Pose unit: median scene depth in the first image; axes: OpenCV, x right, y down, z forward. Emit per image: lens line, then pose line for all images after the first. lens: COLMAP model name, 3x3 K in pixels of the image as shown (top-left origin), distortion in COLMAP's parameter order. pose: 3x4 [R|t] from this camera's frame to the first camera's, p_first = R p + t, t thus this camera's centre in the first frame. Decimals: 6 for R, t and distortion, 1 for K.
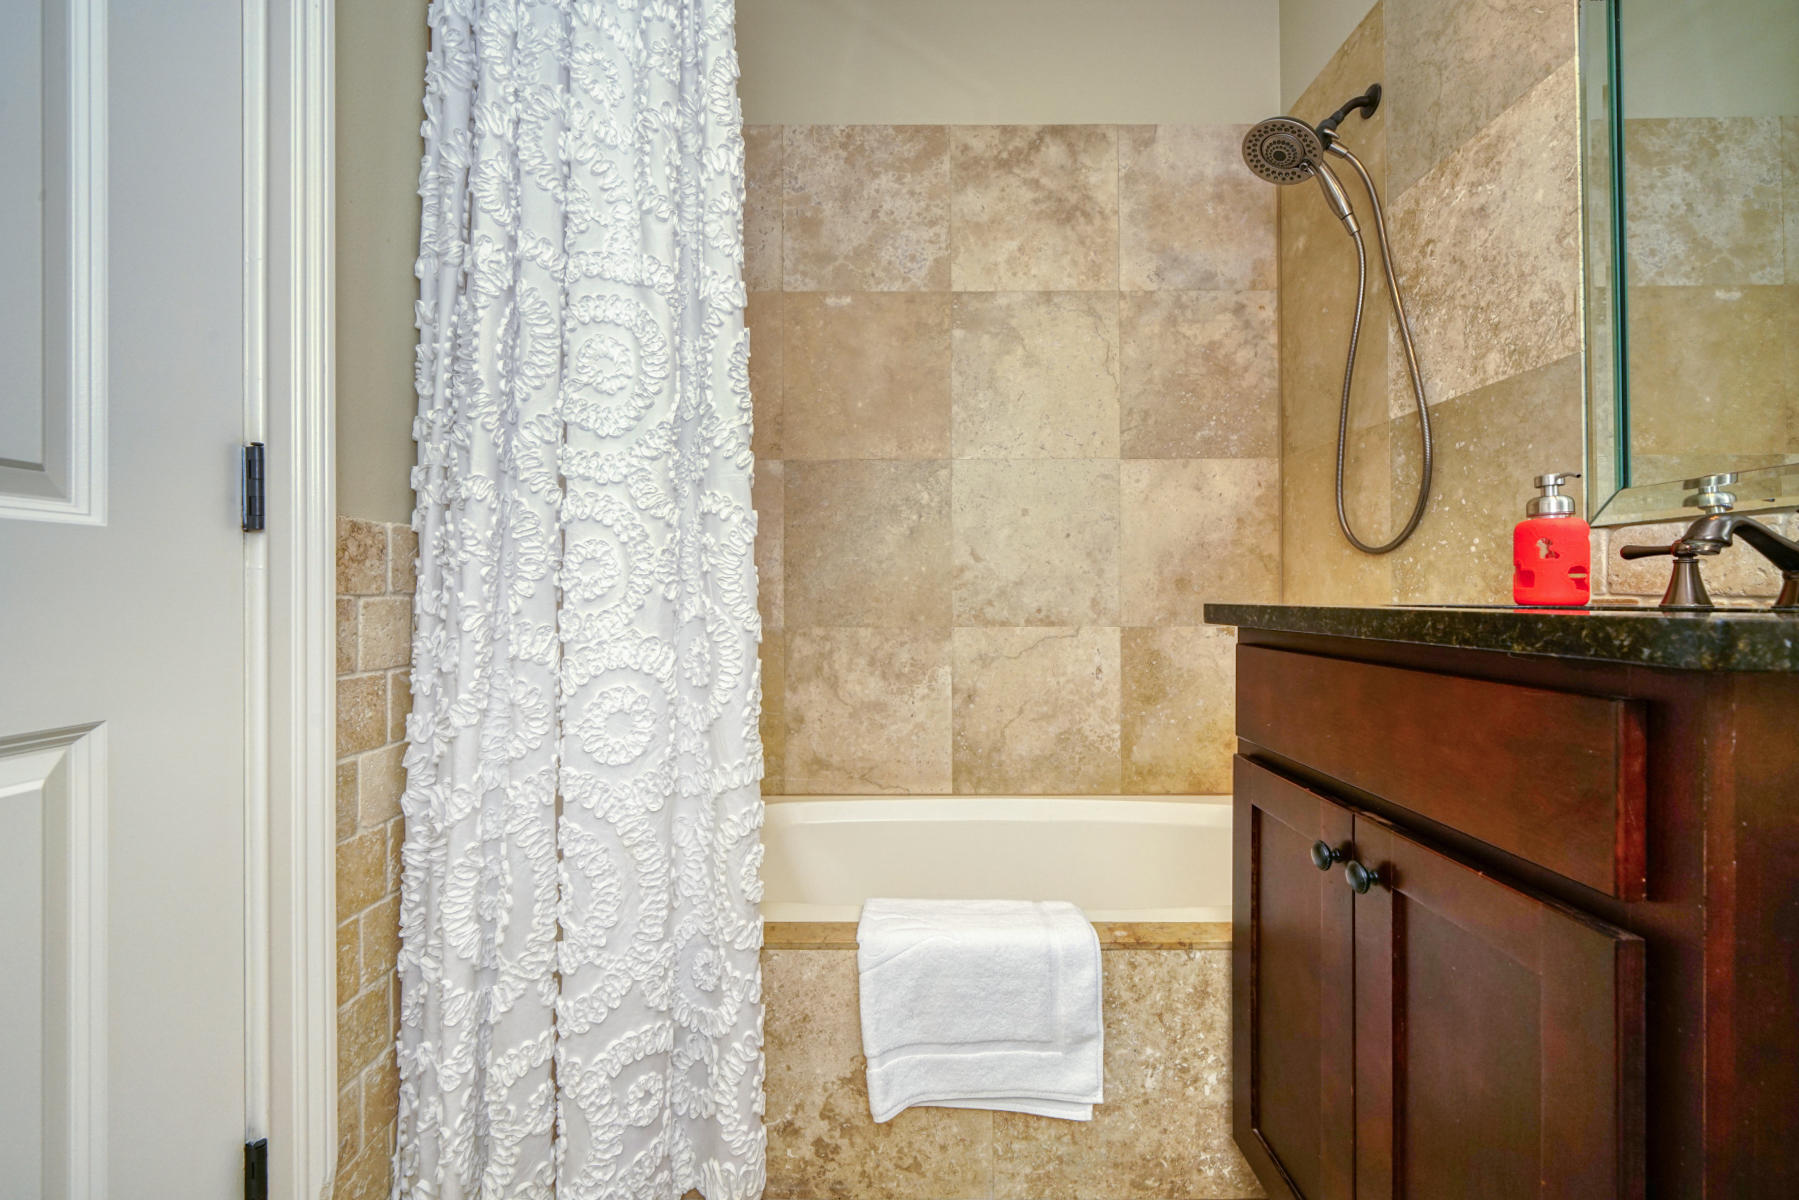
lens RADIAL K [[692.6, 0, 897.9], [0, 692.6, 606.9], [0, 0, 1]] dist [-0.003807, -0.000210]
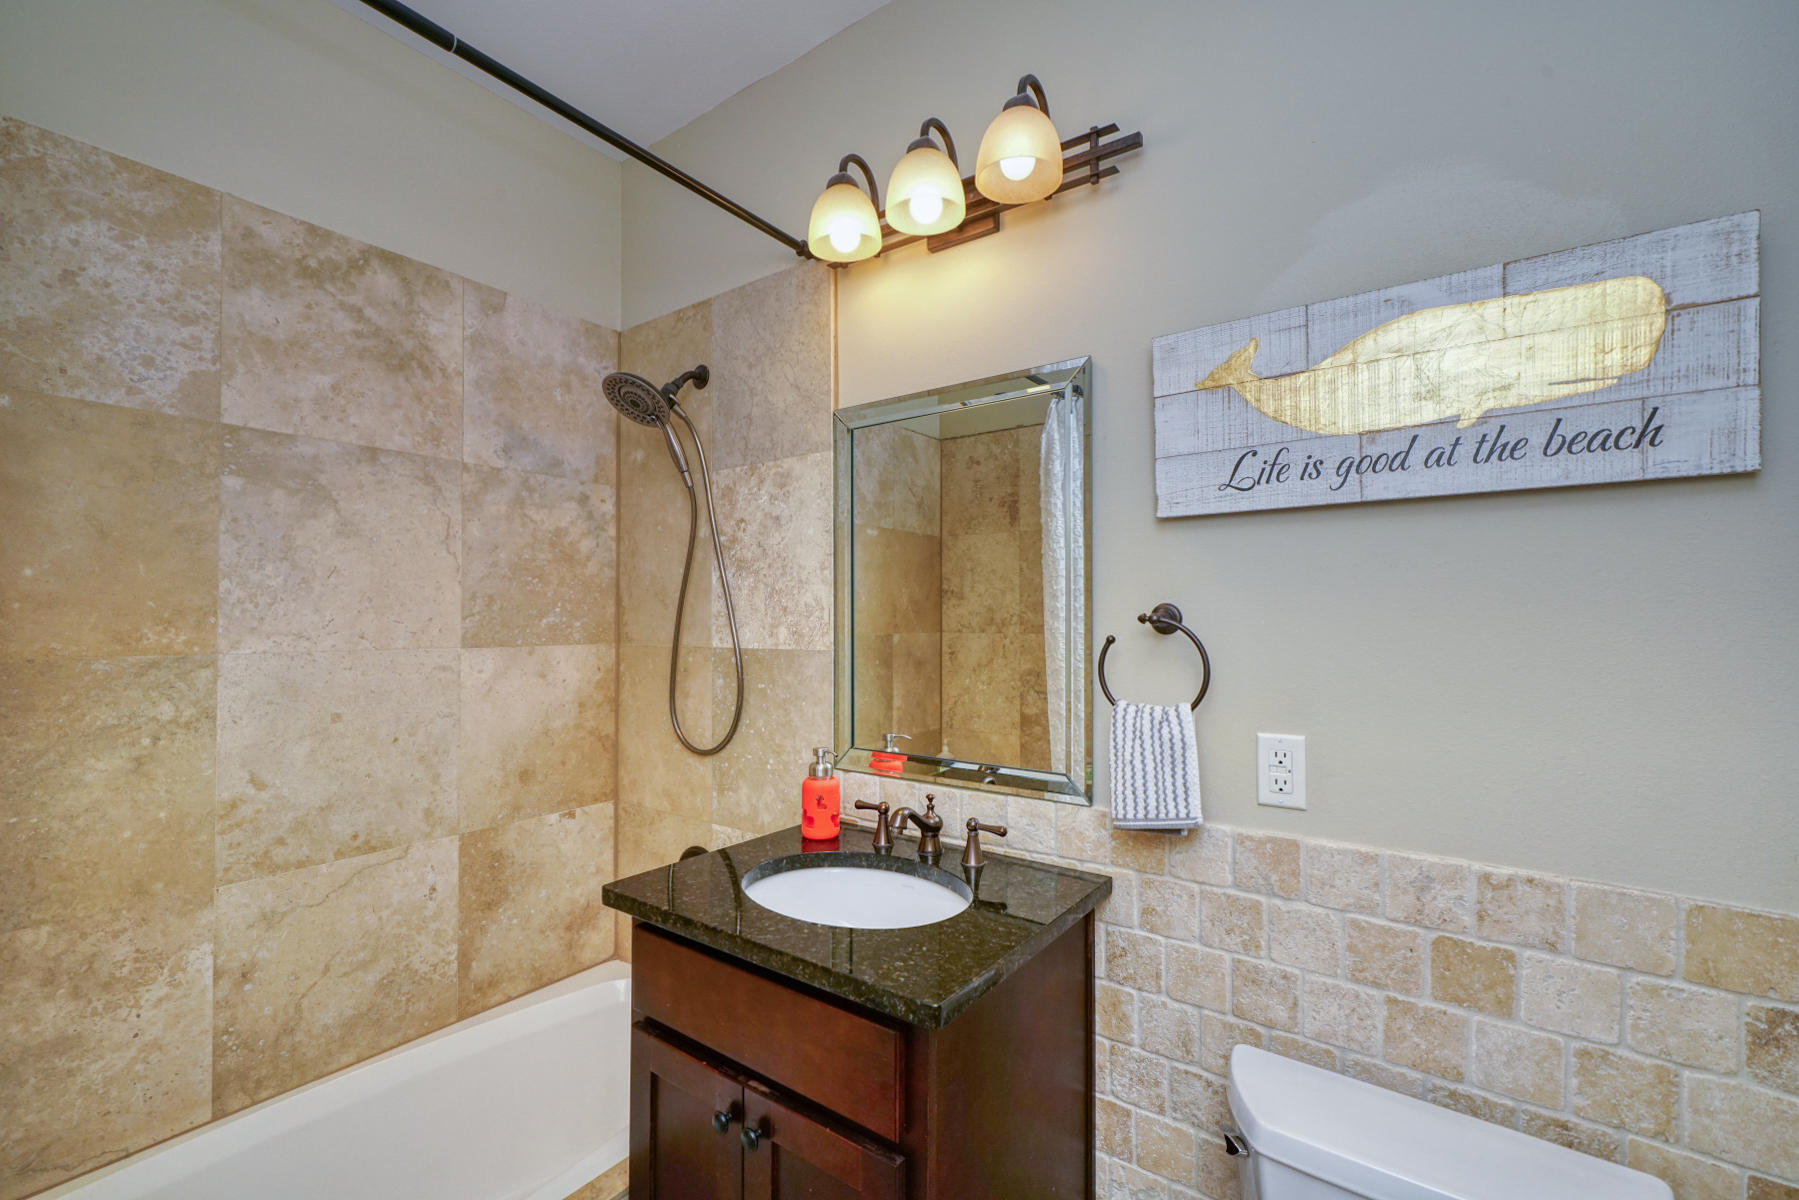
lens RADIAL K [[767.2, 0, 899.5], [0, 767.2, 600.0], [0, 0, 1]] dist [-0.001738, 0.000746]
pose [[0.573682, 0.014922, 0.818942, -0.172814], [-0.008564, 0.999889, -0.012220, -0.269060], [-0.819033, -0.000003, 0.573746, -0.046948]]
